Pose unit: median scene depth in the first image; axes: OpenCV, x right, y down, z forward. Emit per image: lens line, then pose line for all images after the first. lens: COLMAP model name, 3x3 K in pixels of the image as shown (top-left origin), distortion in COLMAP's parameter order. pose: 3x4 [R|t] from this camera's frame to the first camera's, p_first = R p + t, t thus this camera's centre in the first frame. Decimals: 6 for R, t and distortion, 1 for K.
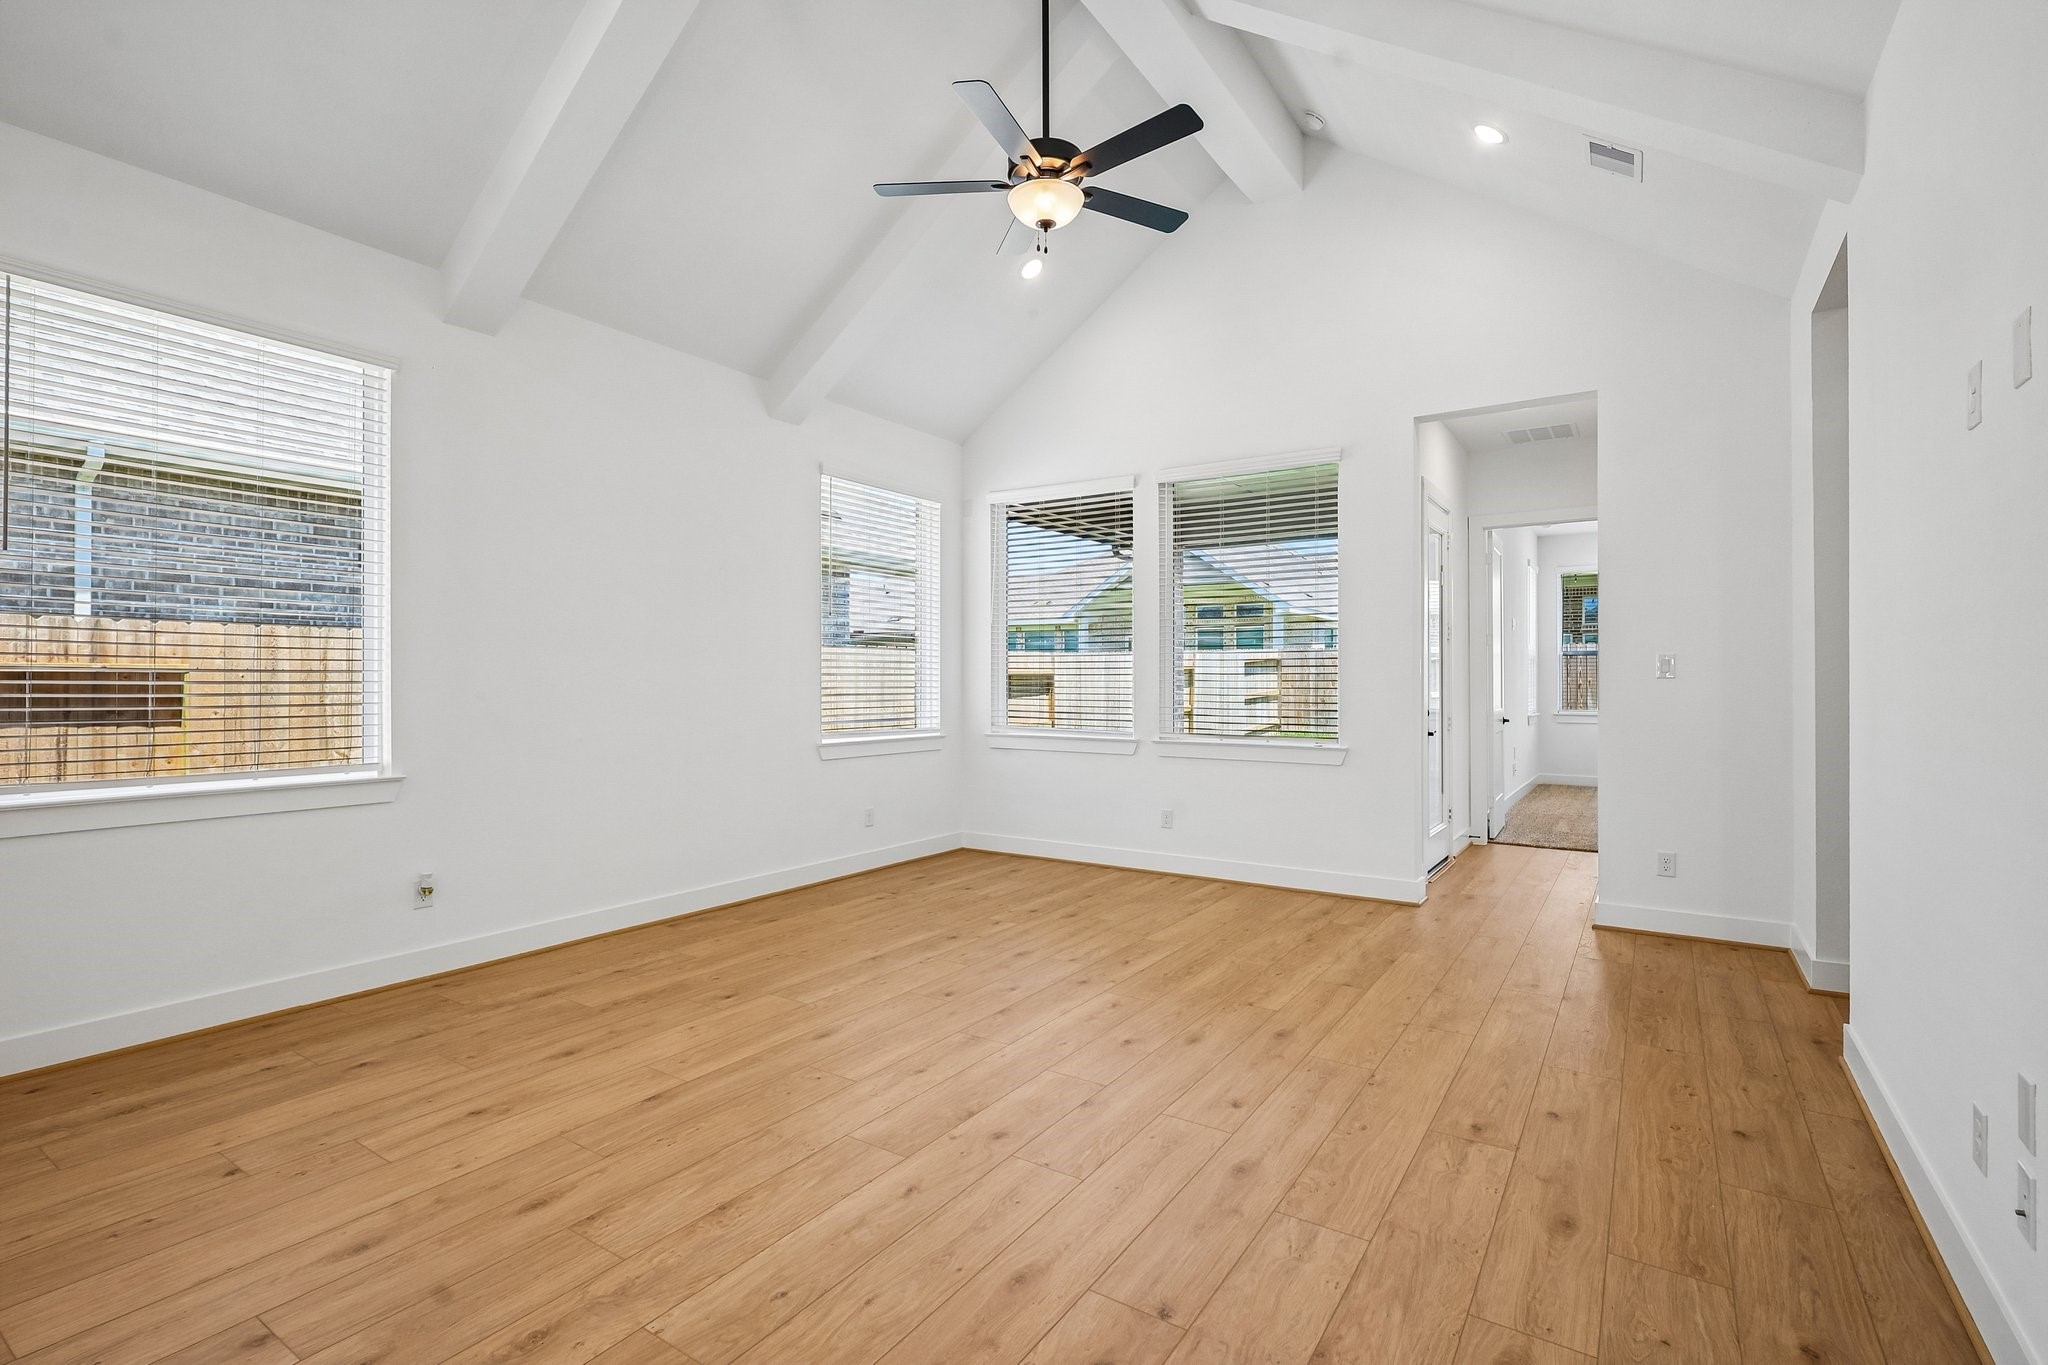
lens RADIAL K [[958.5, 0, 1014.3], [0, 958.5, 680.7], [0, 0, 1]] dist [-0.001167, 0.000438]
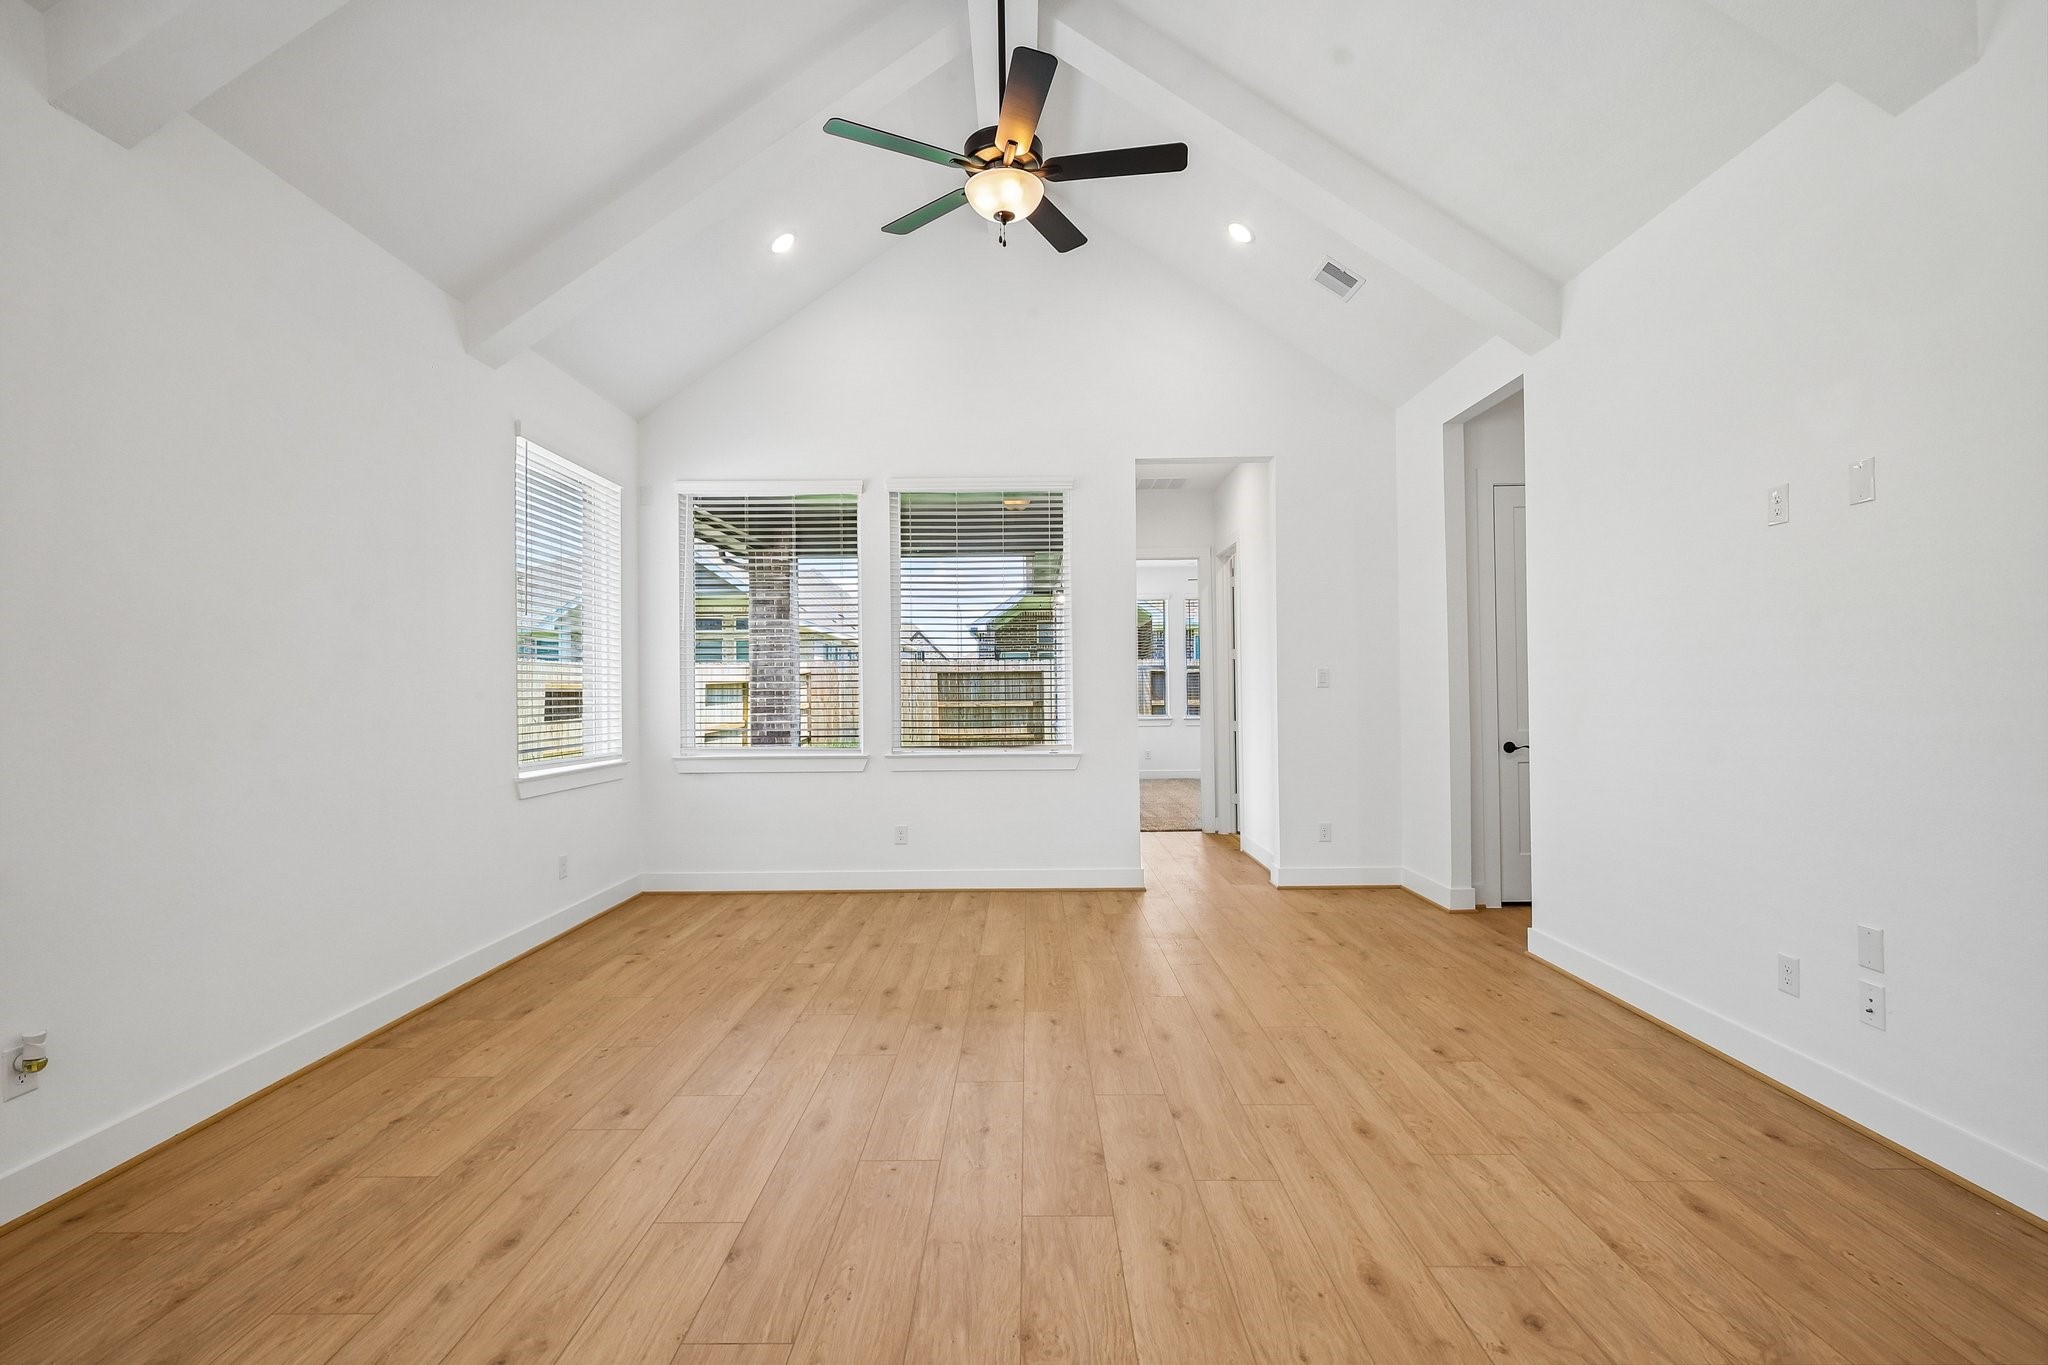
lens RADIAL K [[958.5, 0, 1020.6], [0, 958.5, 681.0], [0, 0, 1]] dist [-0.001167, 0.000438]
pose [[0.833858, -0.003455, 0.551968, -0.470789], [0.011616, 0.999869, -0.011290, -0.000657], [-0.551857, 0.015826, 0.833789, 0.193260]]
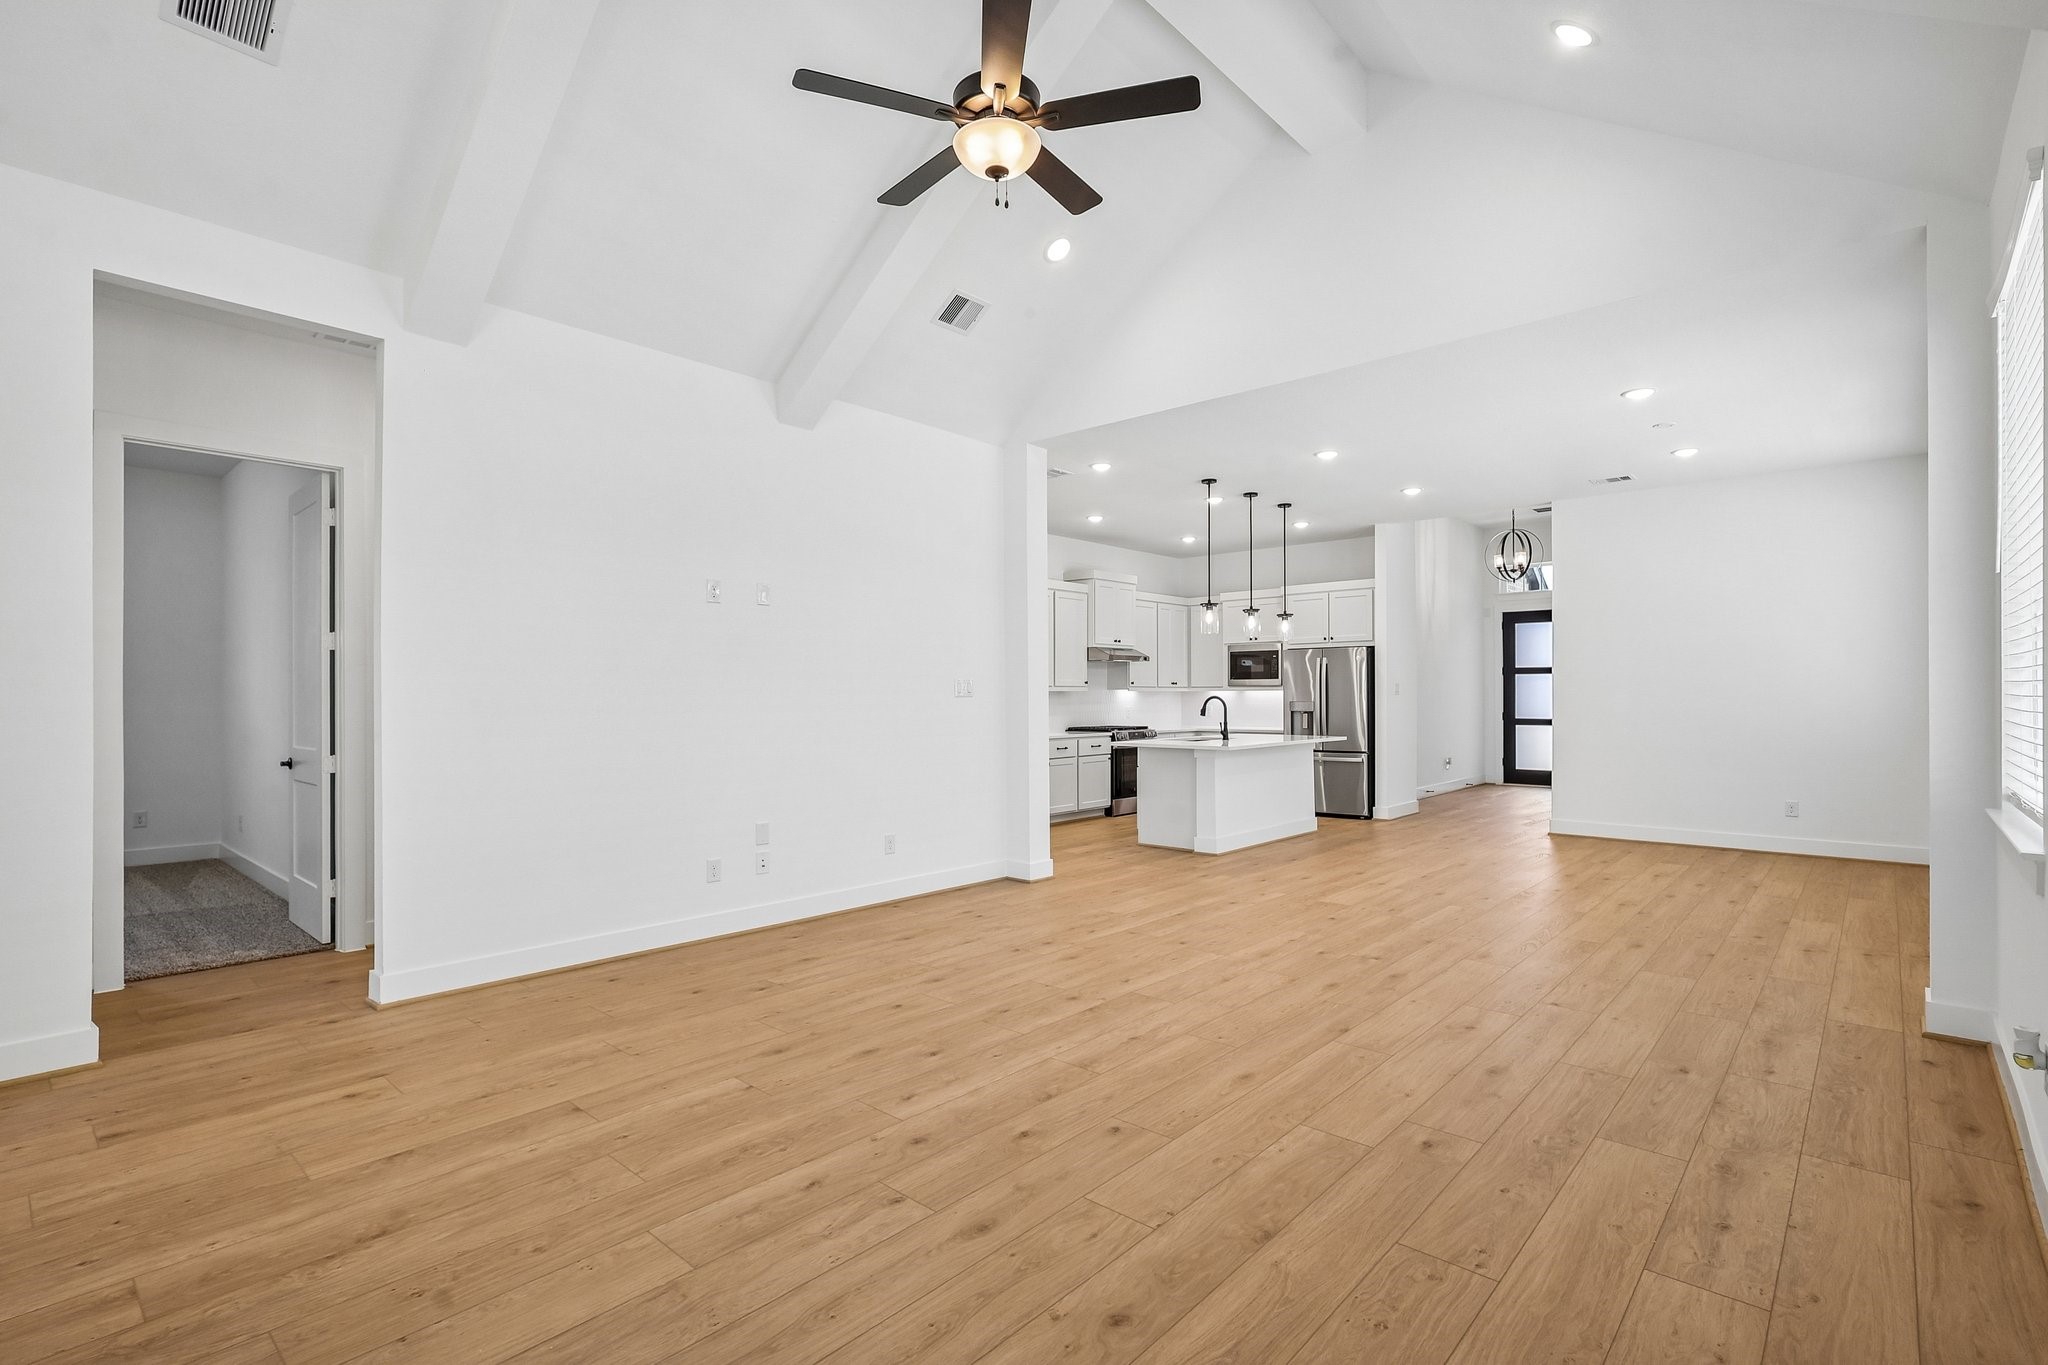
lens RADIAL K [[958.5, 0, 1004.2], [0, 958.5, 703.4], [0, 0, 1]] dist [-0.001167, 0.000438]
pose [[-0.988381, 0.001493, 0.151986, -0.100529], [0.002473, 0.999977, 0.006261, -0.000836], [-0.151973, 0.006564, -0.988363, 1.805468]]
